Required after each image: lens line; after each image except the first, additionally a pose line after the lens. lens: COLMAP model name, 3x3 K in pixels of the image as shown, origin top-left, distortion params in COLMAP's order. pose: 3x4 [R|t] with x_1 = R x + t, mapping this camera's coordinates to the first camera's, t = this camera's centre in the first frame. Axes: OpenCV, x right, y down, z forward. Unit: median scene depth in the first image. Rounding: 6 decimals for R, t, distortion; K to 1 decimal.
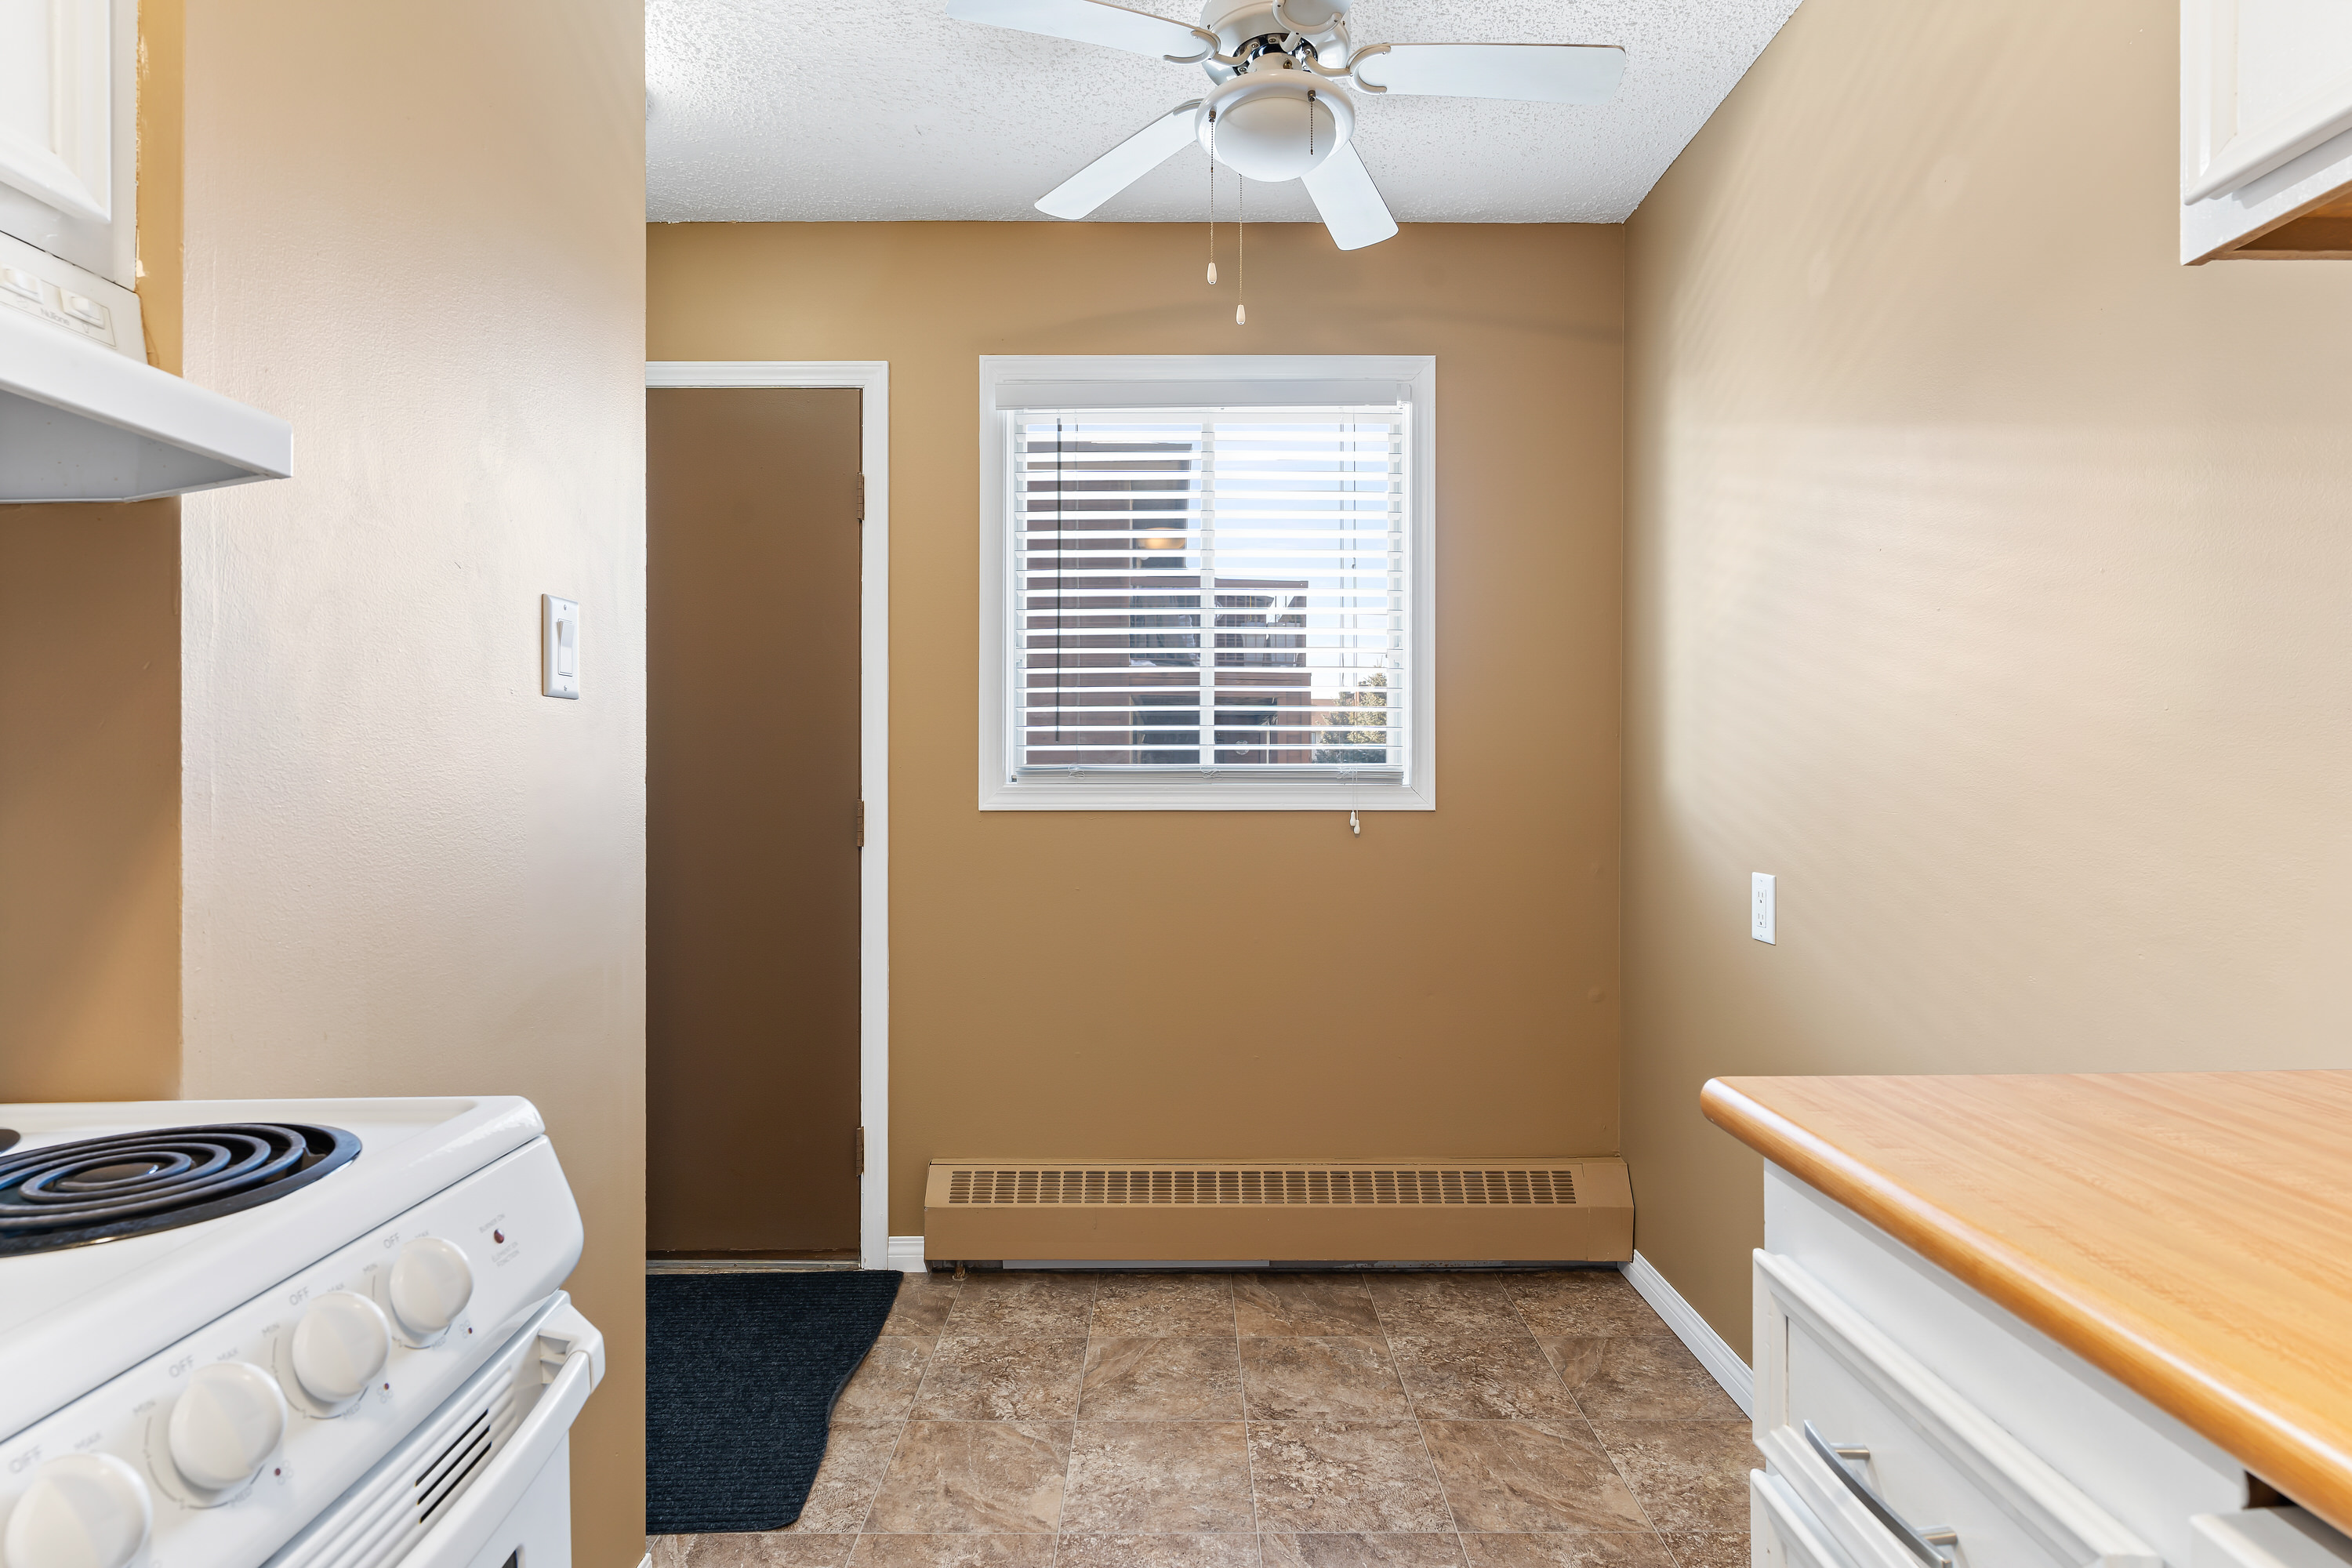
lens RADIAL K [[1198.6, 0, 1179.5], [0, 1198.6, 774.8], [0, 0, 1]] dist [0.001659, 0.000165]
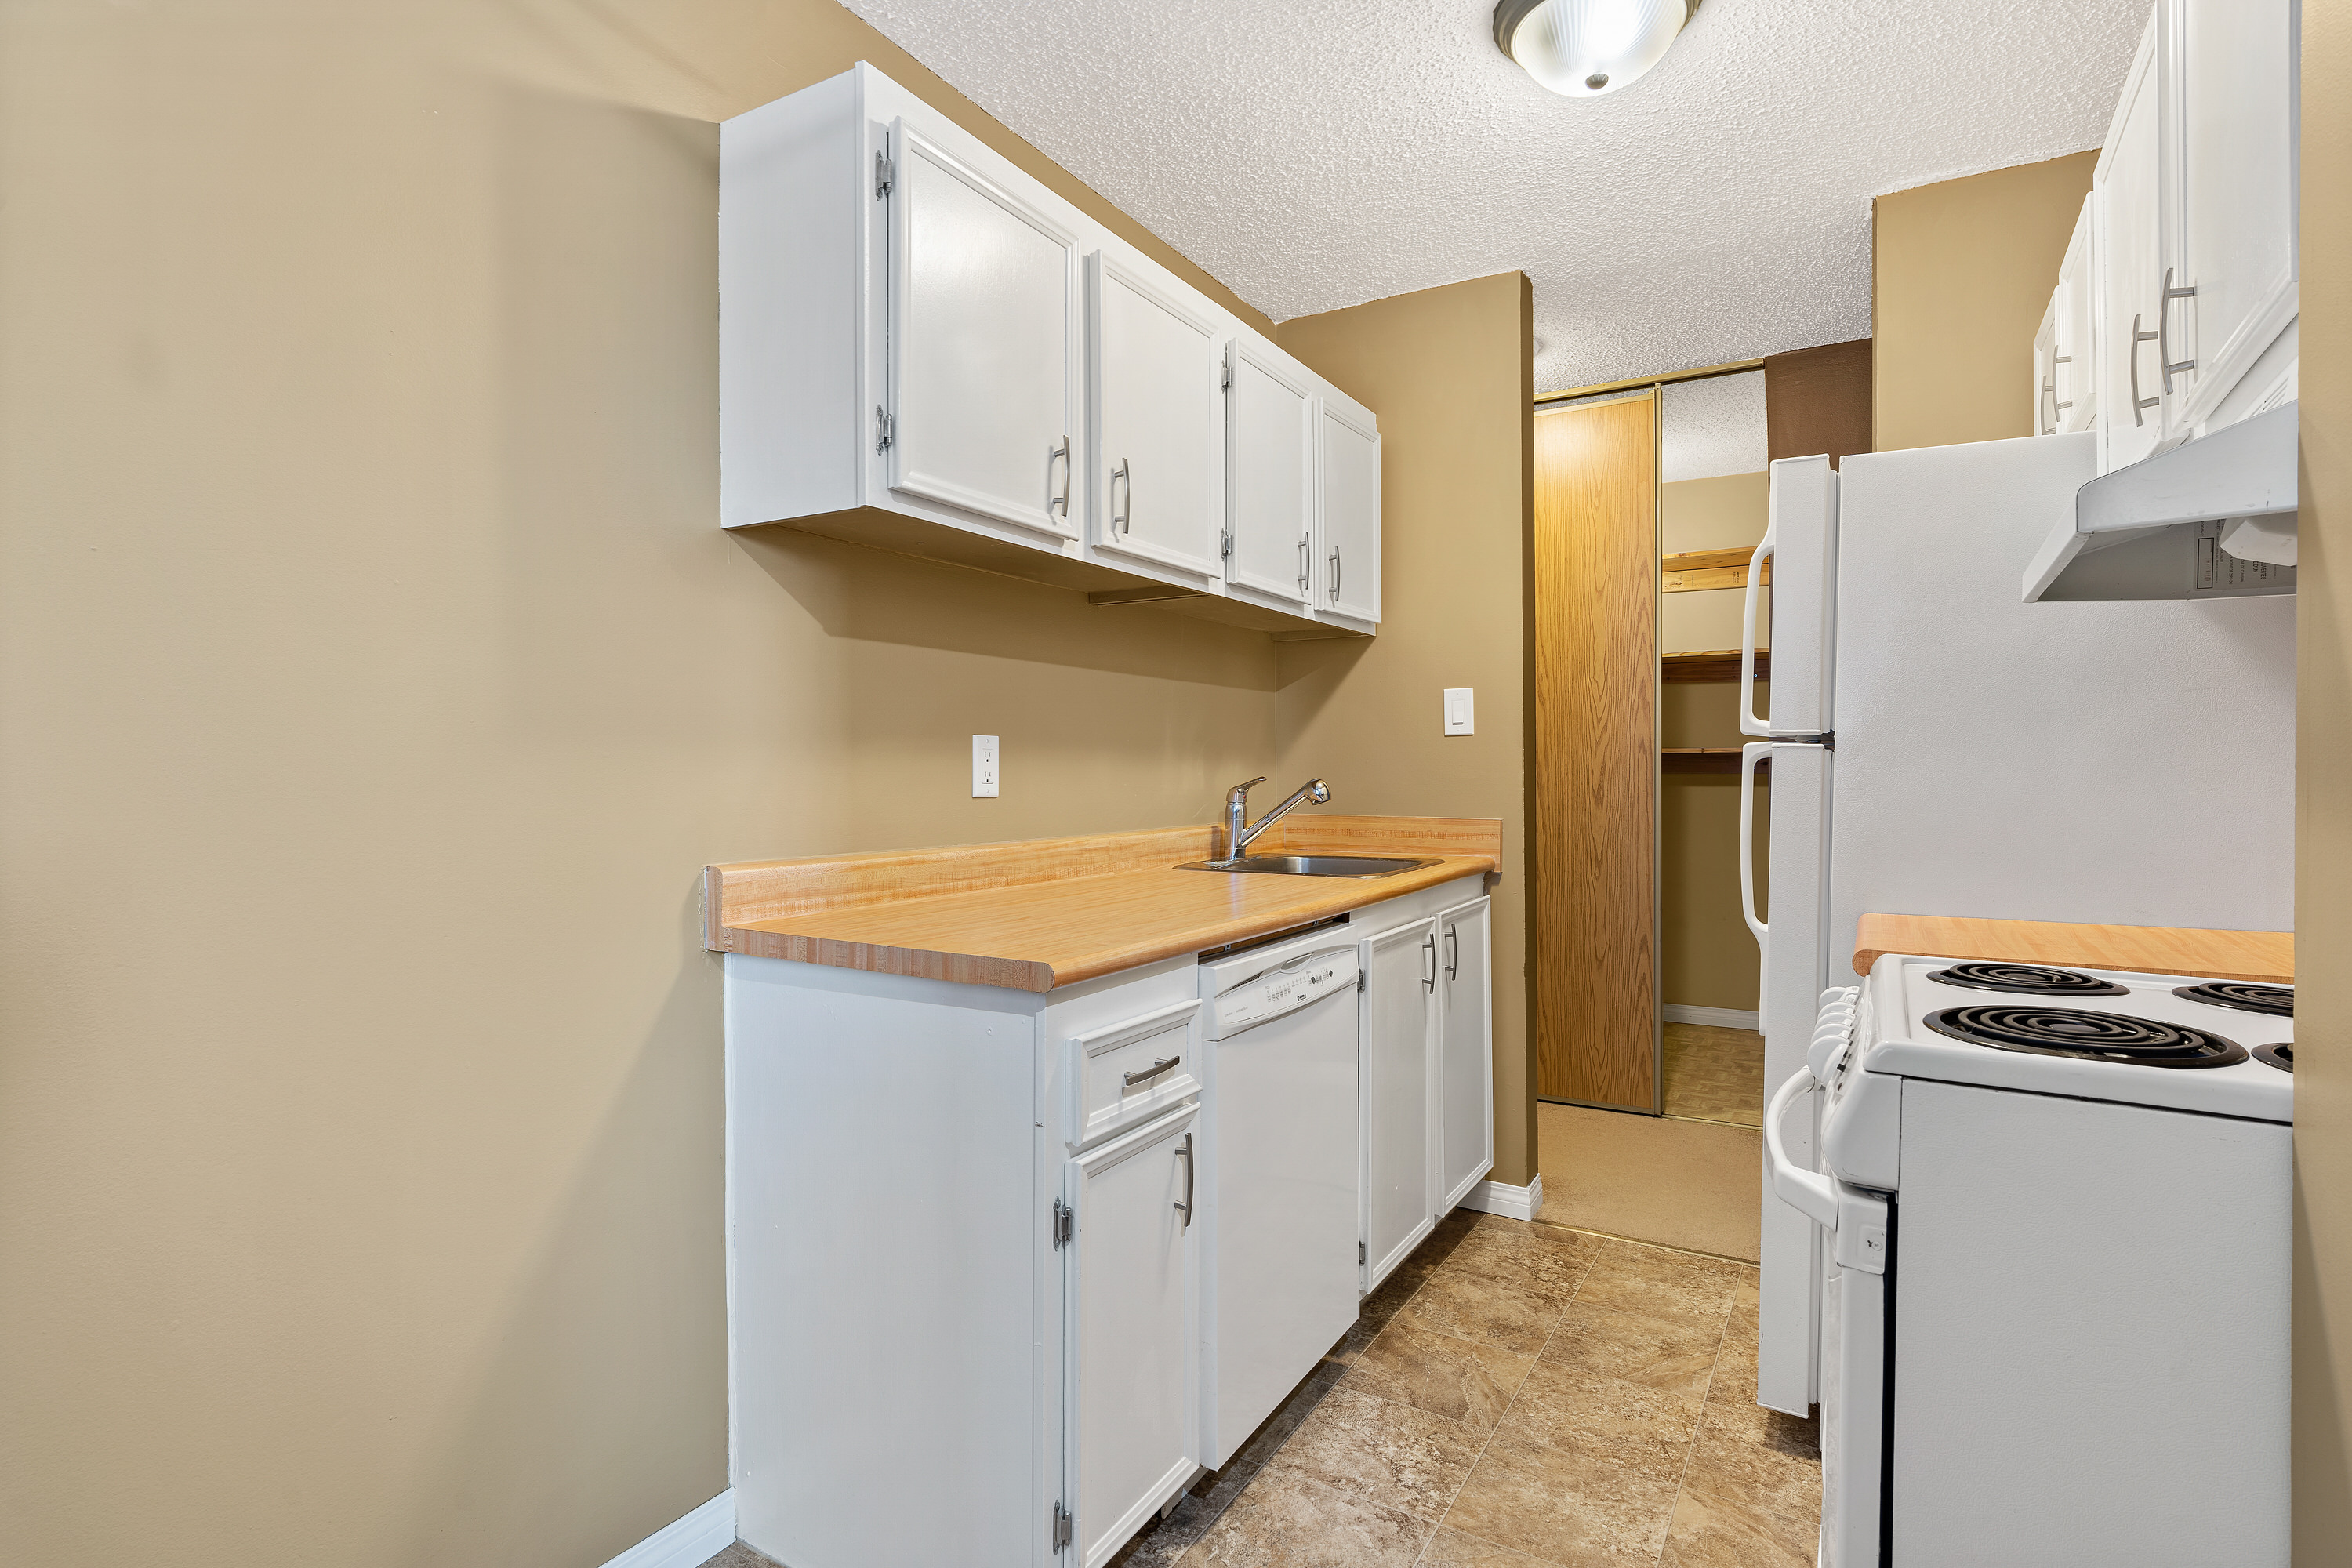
lens RADIAL K [[1198.6, 0, 1170.3], [0, 1198.6, 778.5], [0, 0, 1]] dist [0.001659, 0.000165]
pose [[-0.859097, -0.004798, 0.511790, -0.229683], [0.003461, 0.999879, 0.015185, -0.014074], [-0.511801, 0.014817, -0.858977, 1.929685]]
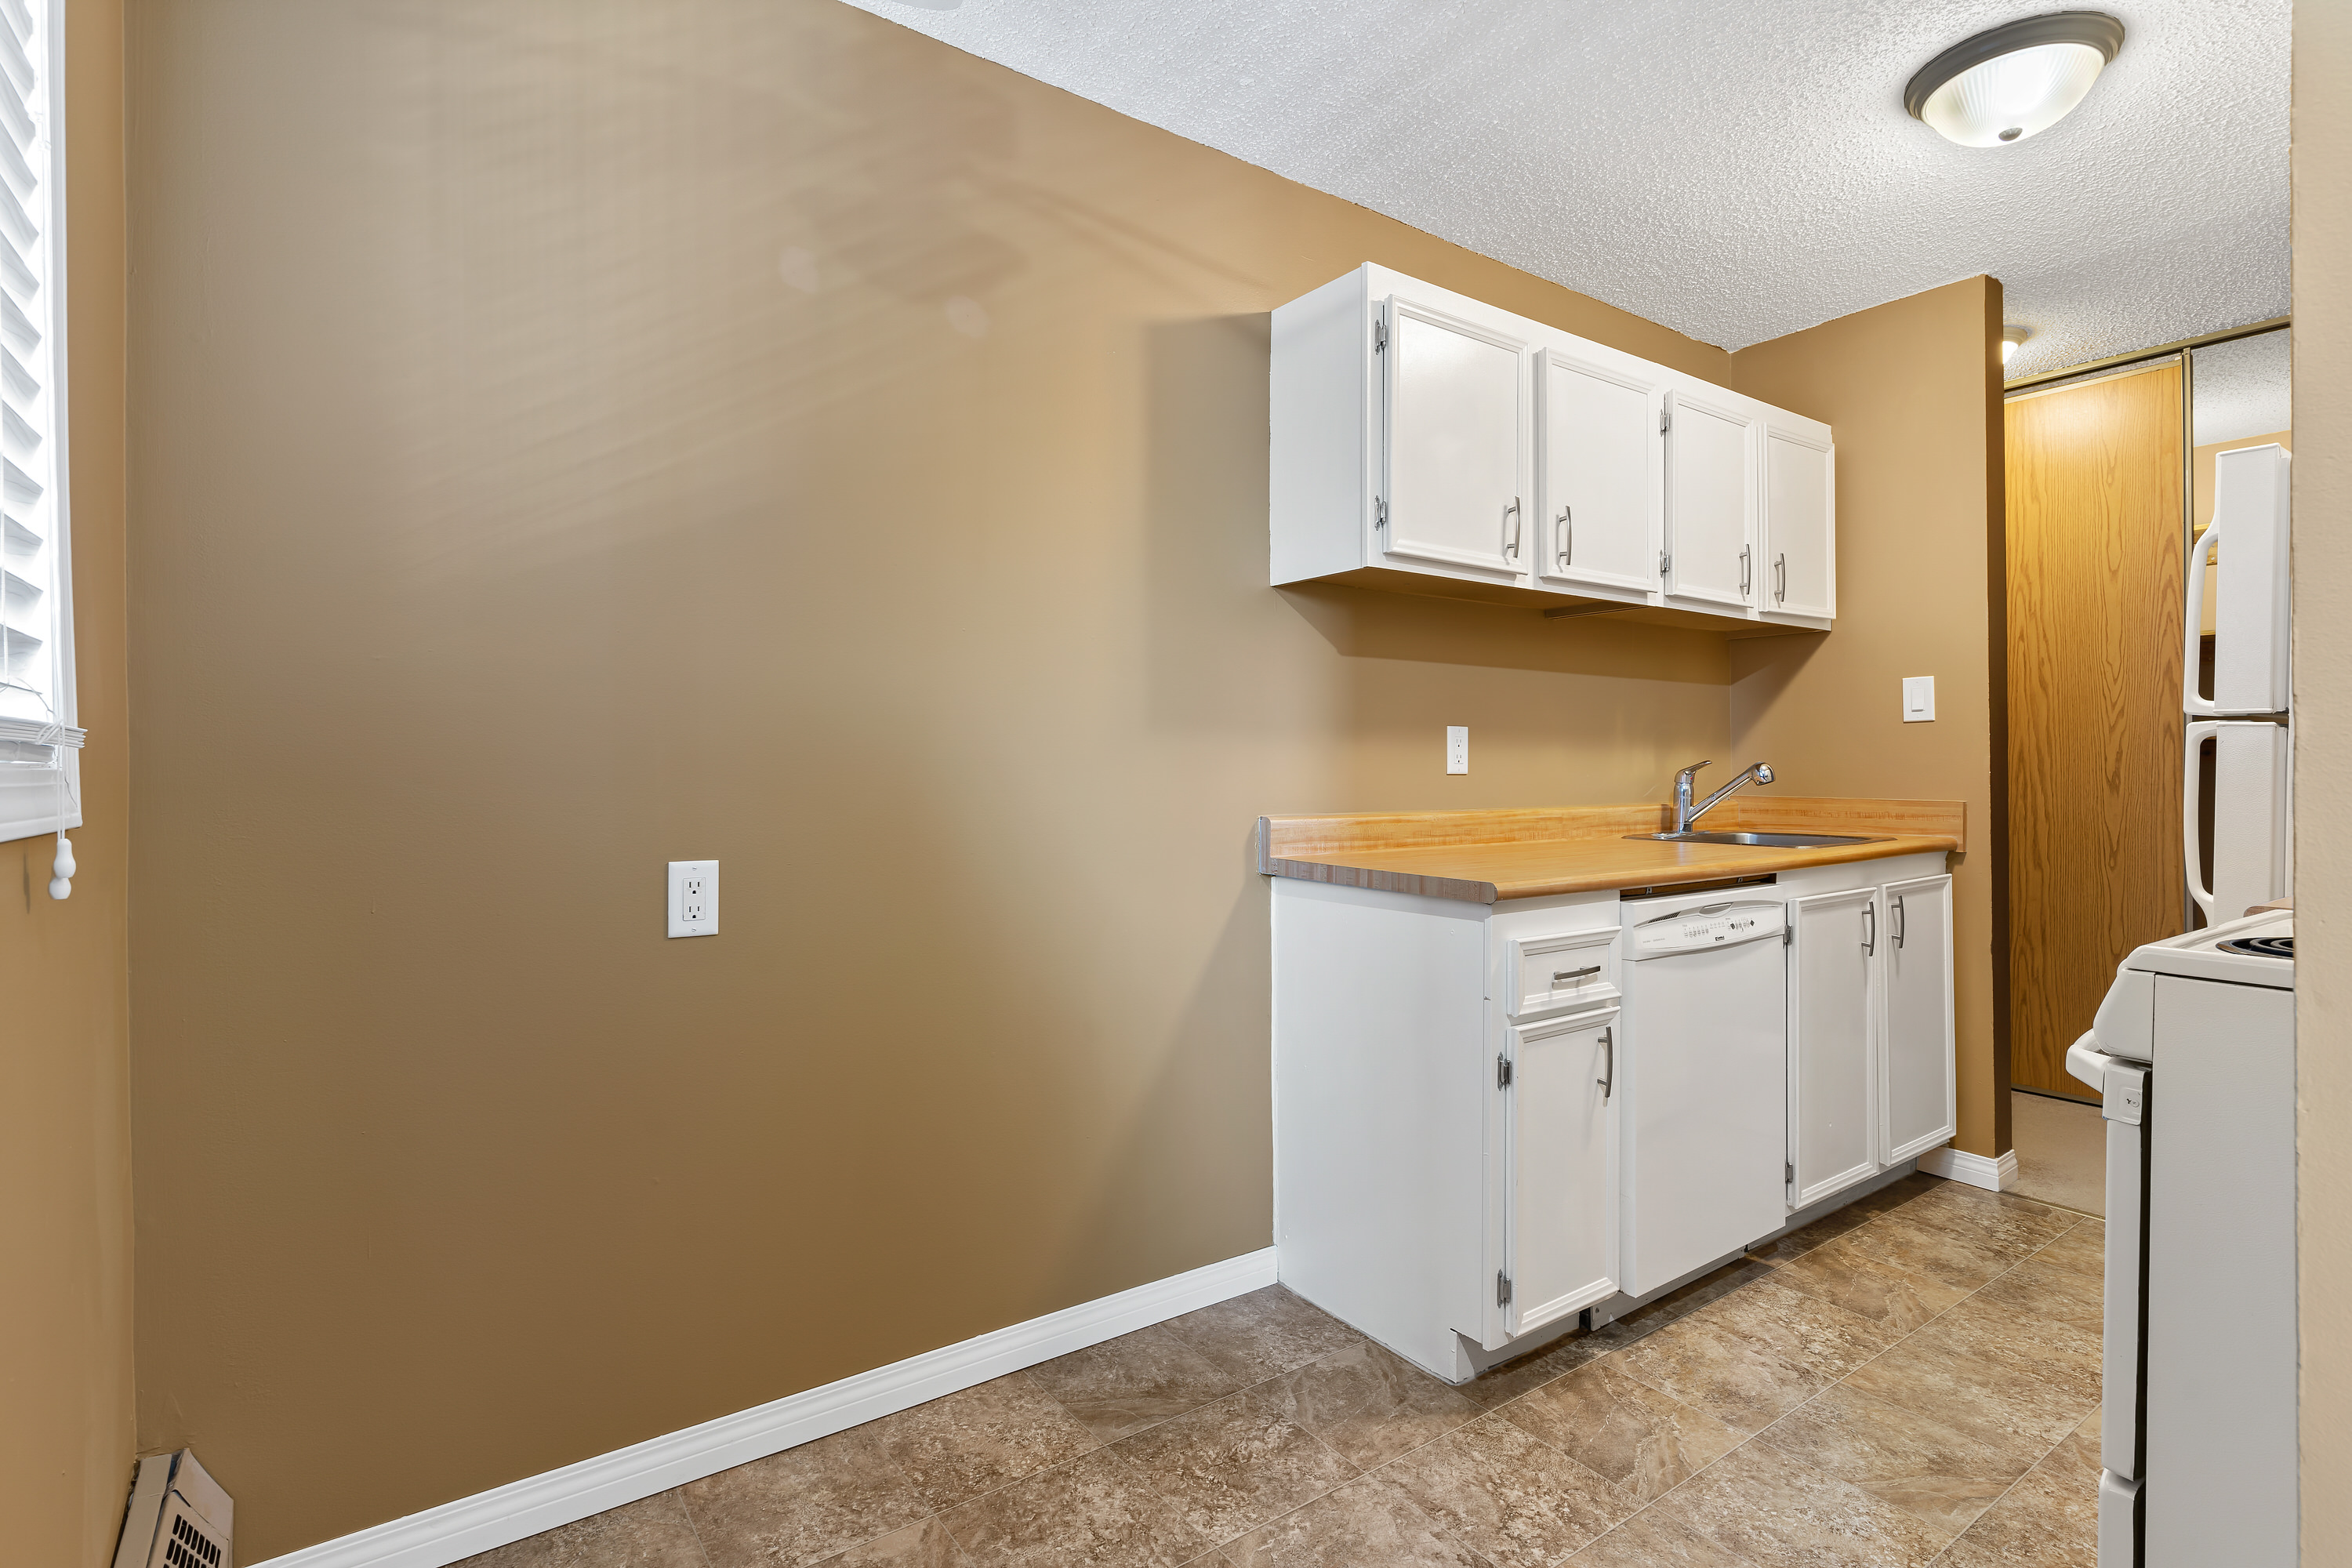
lens RADIAL K [[1141.1, 0, 1175.3], [0, 1141.1, 776.0], [0, 0, 1]] dist [0.002311, -0.000182]
pose [[-0.582477, -0.007375, 0.812814, -0.428935], [0.006773, 0.999880, 0.013926, 0.000283], [-0.812819, 0.013617, -0.582357, 2.134192]]
